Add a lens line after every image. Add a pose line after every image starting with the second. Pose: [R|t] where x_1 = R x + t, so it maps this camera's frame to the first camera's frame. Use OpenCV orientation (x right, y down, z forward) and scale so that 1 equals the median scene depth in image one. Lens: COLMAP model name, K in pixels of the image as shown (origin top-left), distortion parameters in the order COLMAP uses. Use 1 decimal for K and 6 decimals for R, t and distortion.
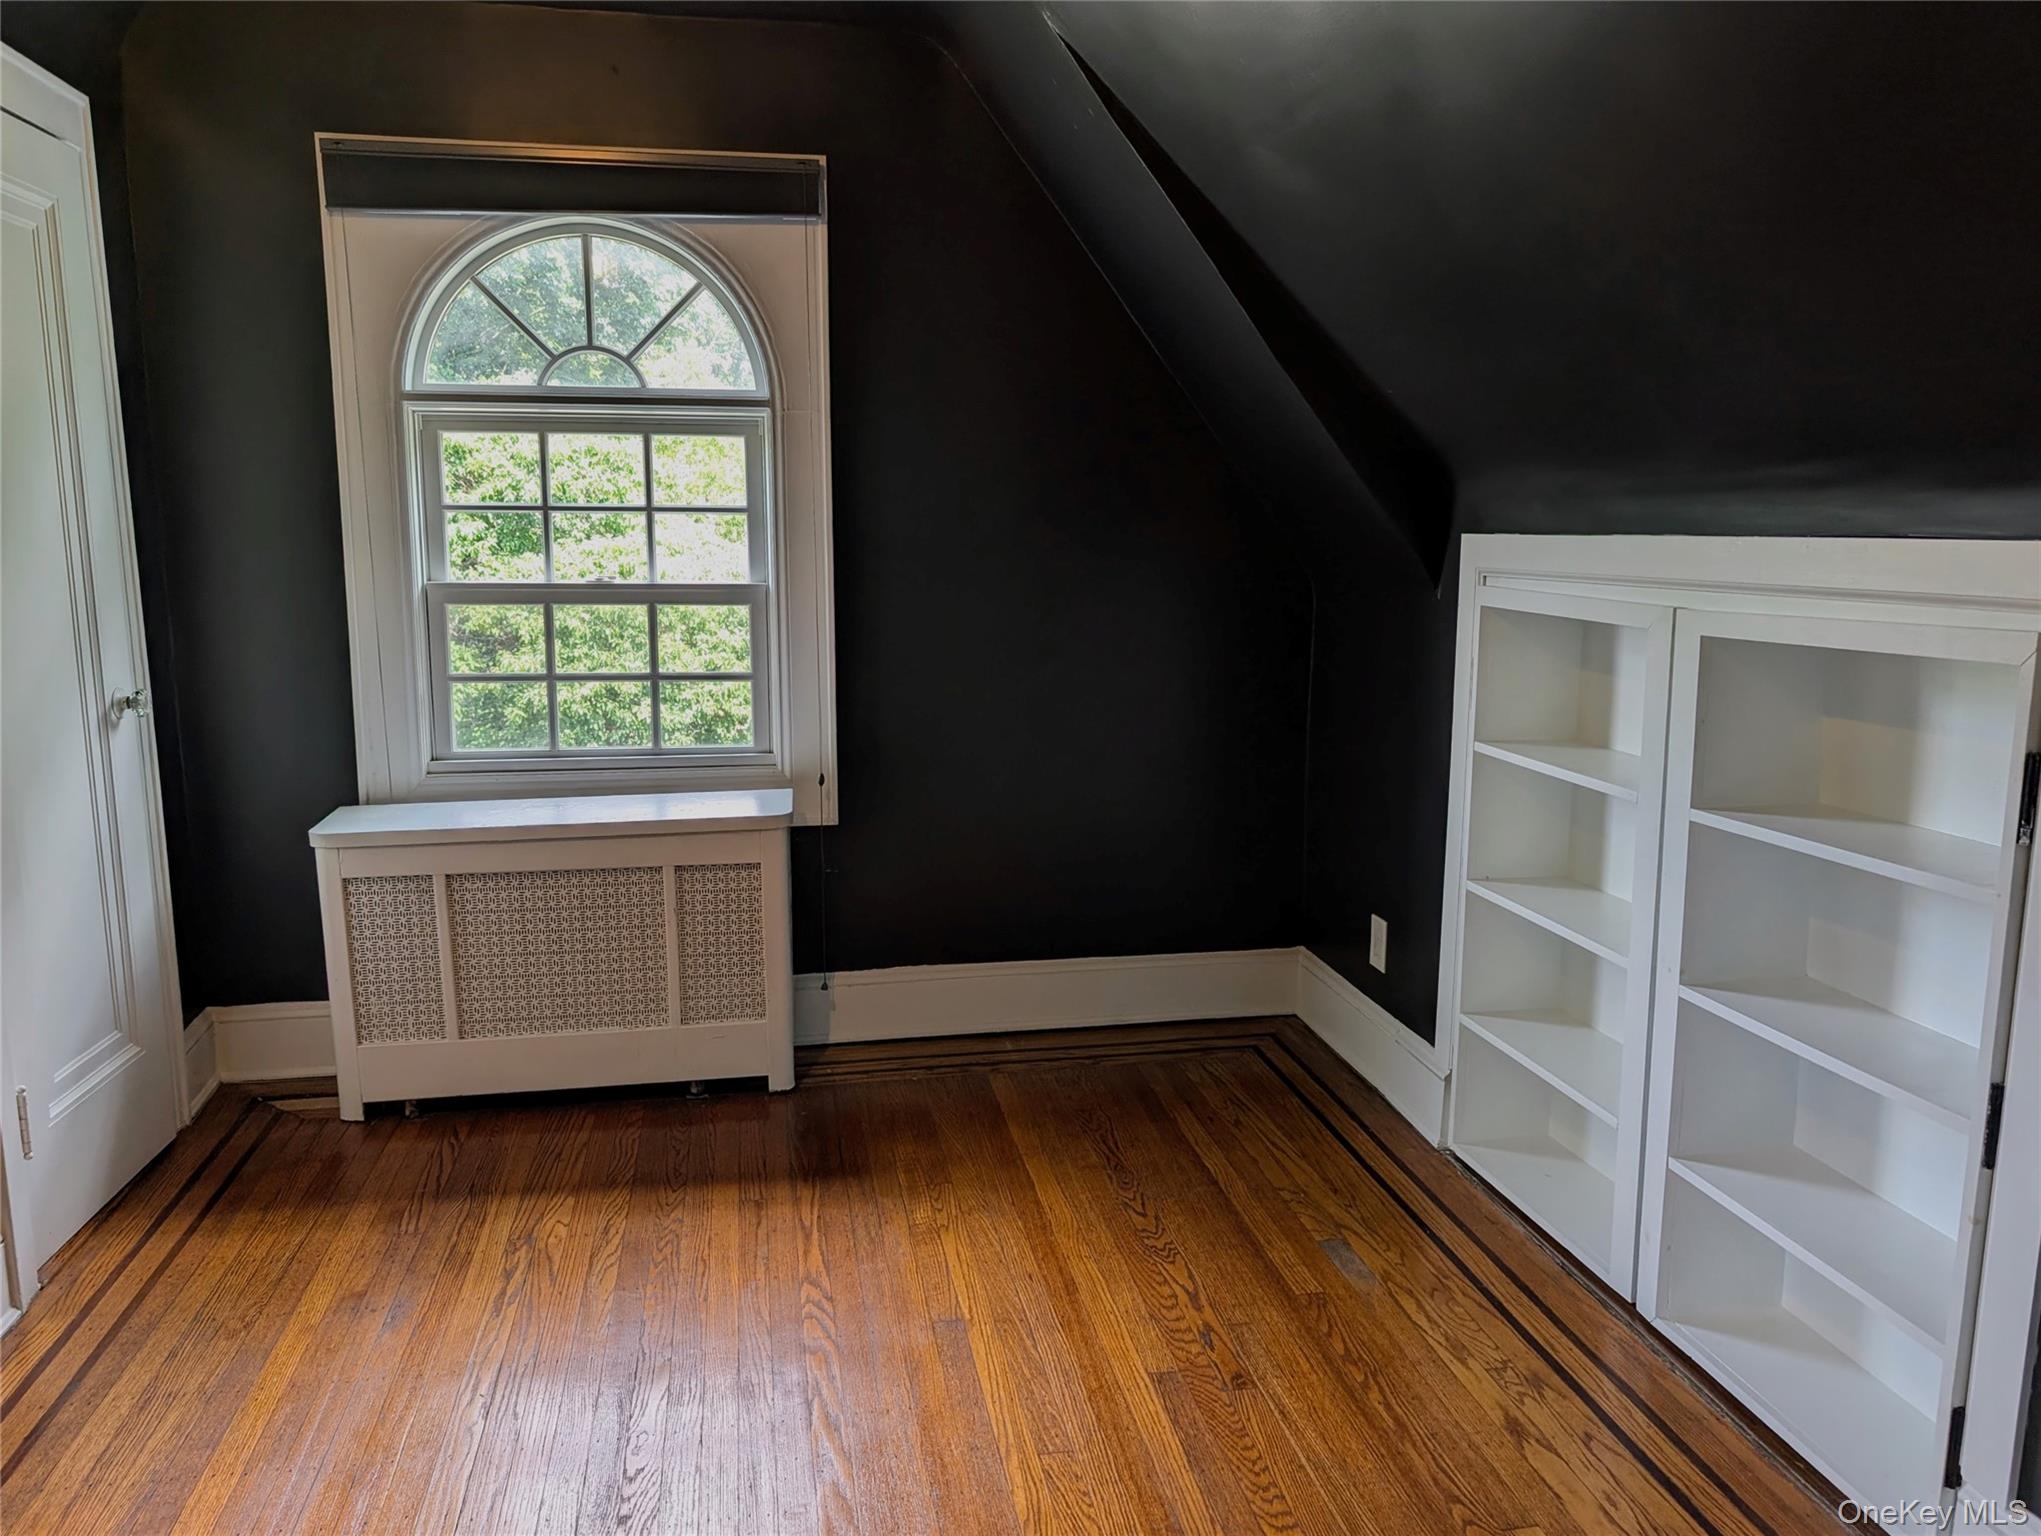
lens RADIAL K [[1495.0, 0, 1020.5], [0, 1495.0, 768.0], [0, 0, 1]] dist [-0.007128, -0.004985]
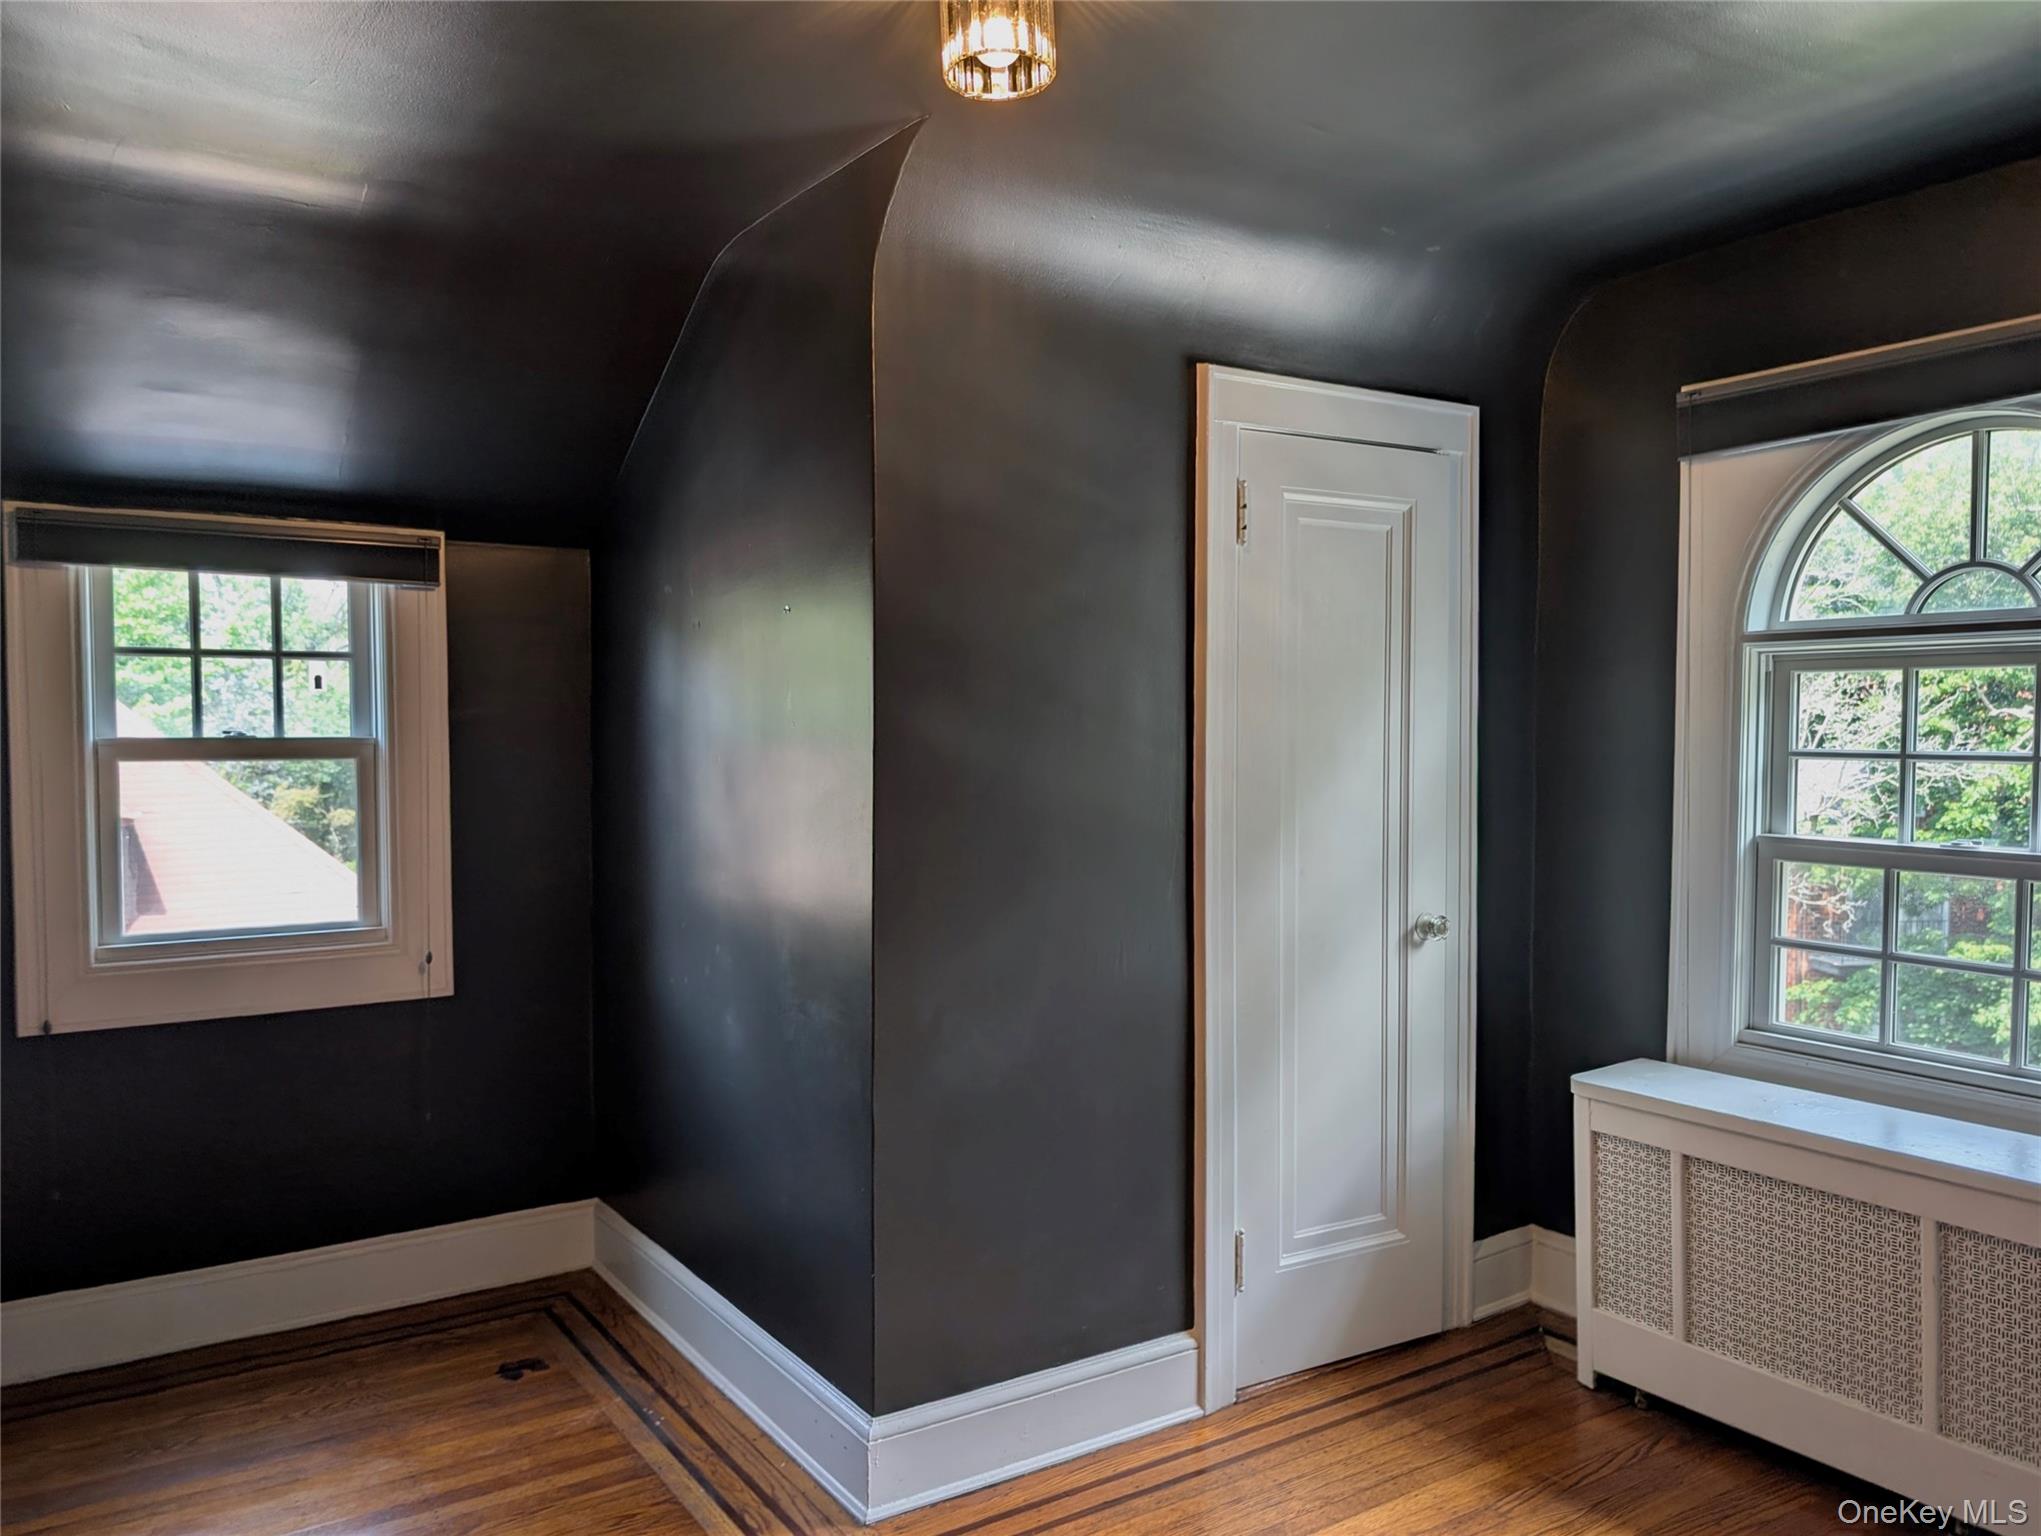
lens RADIAL K [[1495.0, 0, 1020.5], [0, 1495.0, 768.0], [0, 0, 1]] dist [-0.007128, -0.004985]
pose [[0.372589, 0.020473, -0.927771, 0.298888], [-0.148048, 0.988263, -0.037648, -0.066250], [0.916111, 0.151381, 0.371247, 0.248153]]
